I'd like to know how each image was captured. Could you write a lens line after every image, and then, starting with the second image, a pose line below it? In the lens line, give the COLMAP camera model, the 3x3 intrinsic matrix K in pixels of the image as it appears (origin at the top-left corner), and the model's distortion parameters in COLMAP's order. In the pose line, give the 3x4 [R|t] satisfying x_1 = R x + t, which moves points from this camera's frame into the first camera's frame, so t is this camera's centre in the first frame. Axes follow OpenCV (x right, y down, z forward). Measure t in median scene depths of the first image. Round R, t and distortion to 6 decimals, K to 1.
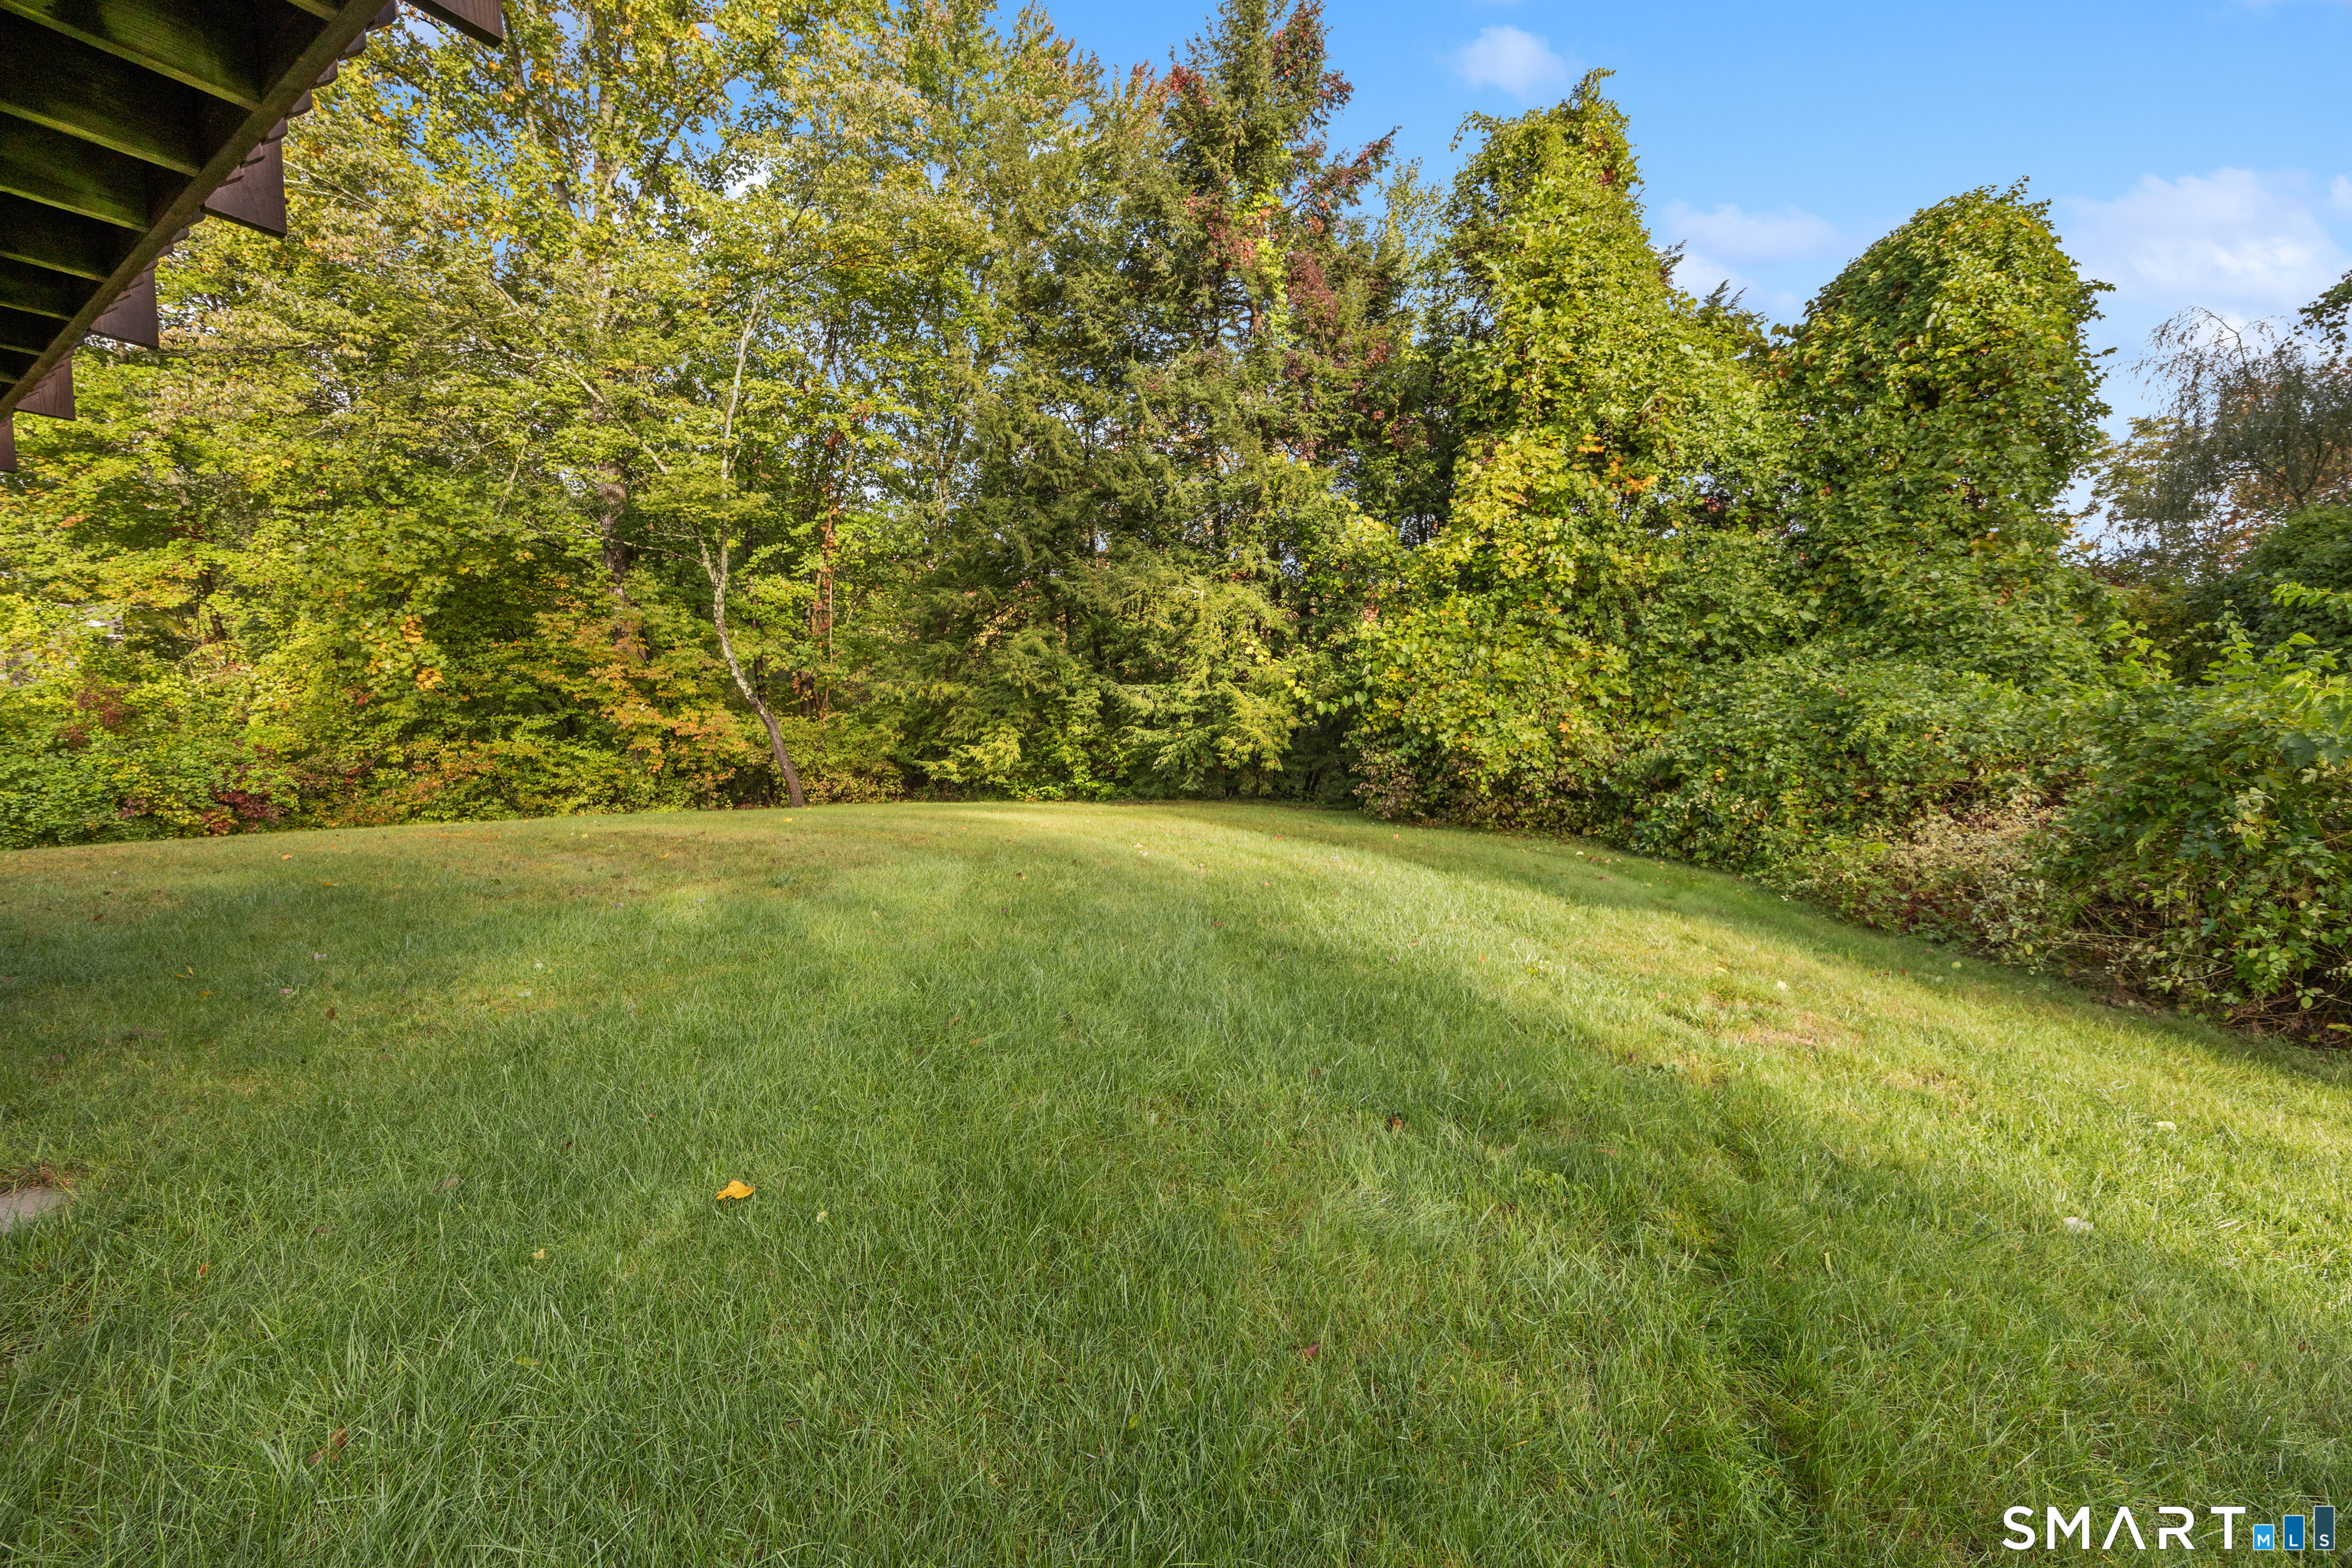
lens RADIAL K [[927.4, 0, 1181.8], [0, 927.4, 802.9], [0, 0, 1]] dist [0.001416, 0.000087]
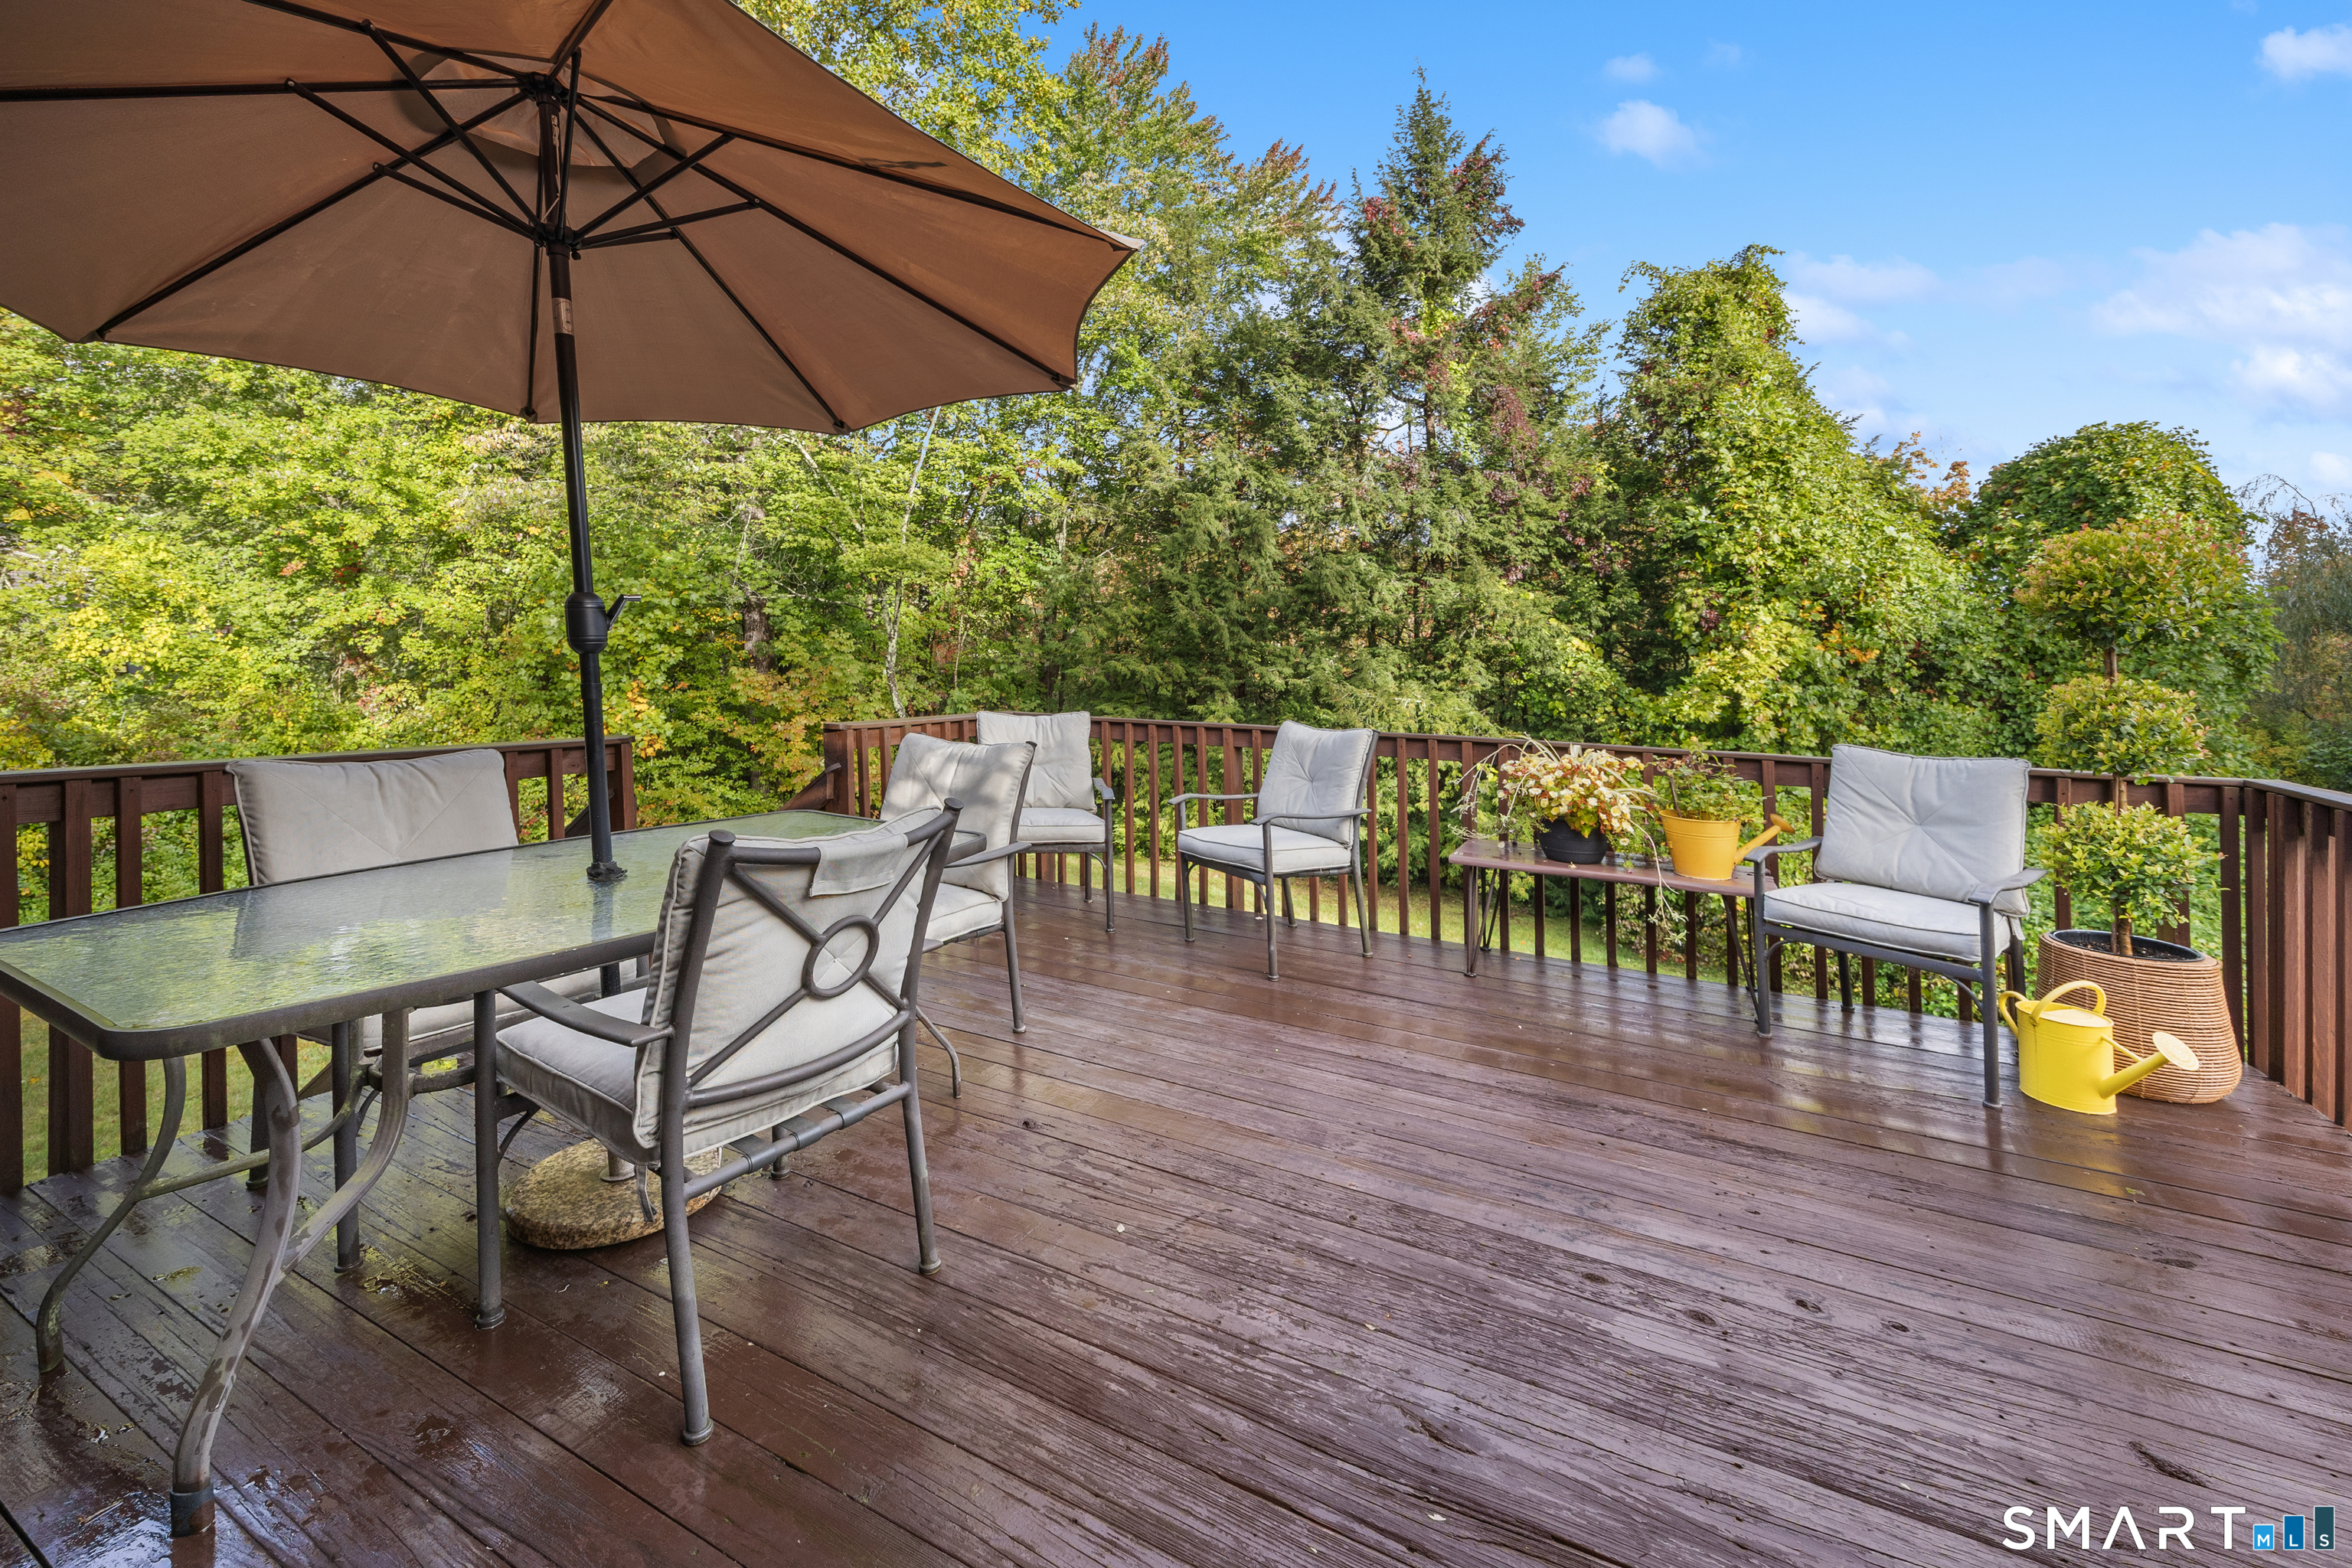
lens RADIAL K [[940.7, 0, 1200.0], [0, 940.7, 667.8], [0, 0, 1]] dist [-0.001671, 0.001093]
pose [[0.998054, 0.033727, 0.052442, -0.371158], [-0.029754, 0.996757, -0.074770, -0.219361], [-0.054793, 0.073064, 0.995821, -0.092344]]
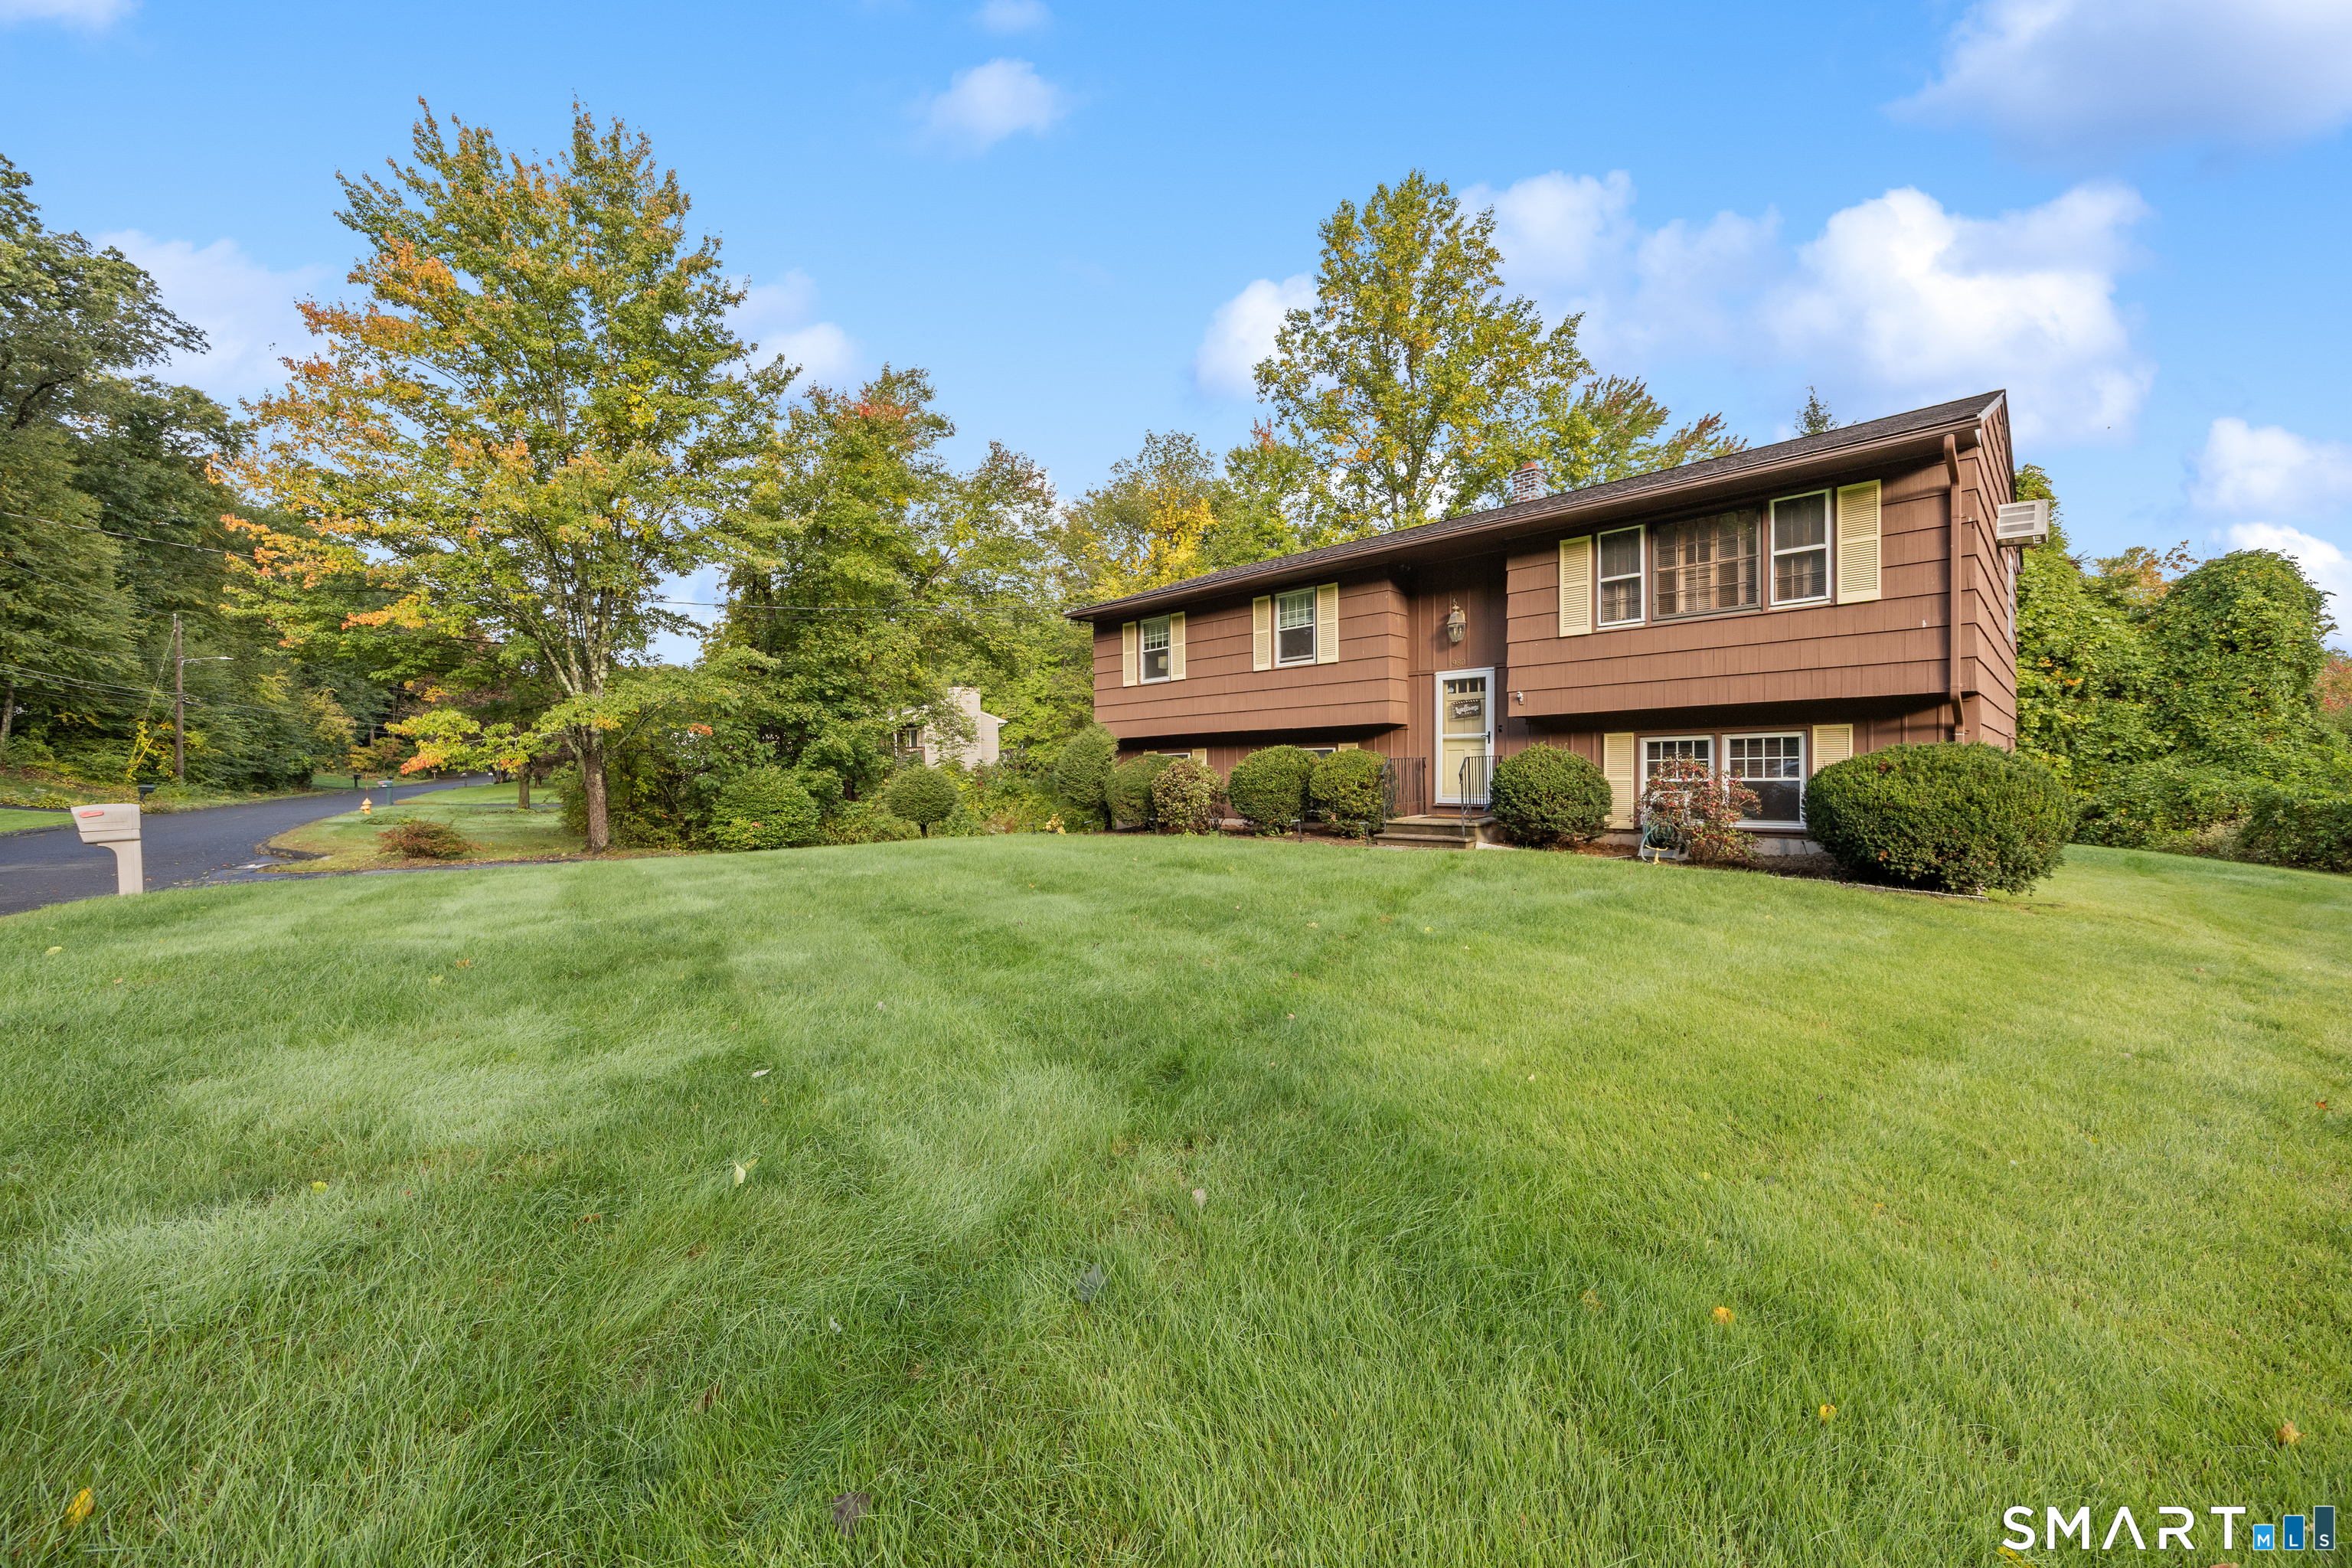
lens RADIAL K [[927.4, 0, 1172.2], [0, 927.4, 792.4], [0, 0, 1]] dist [0.001416, 0.000087]
pose [[0.965455, 0.015533, -0.260108, -1.002054], [-0.033133, 0.997437, -0.063420, 0.130411], [0.258456, 0.069847, 0.963494, -1.672888]]
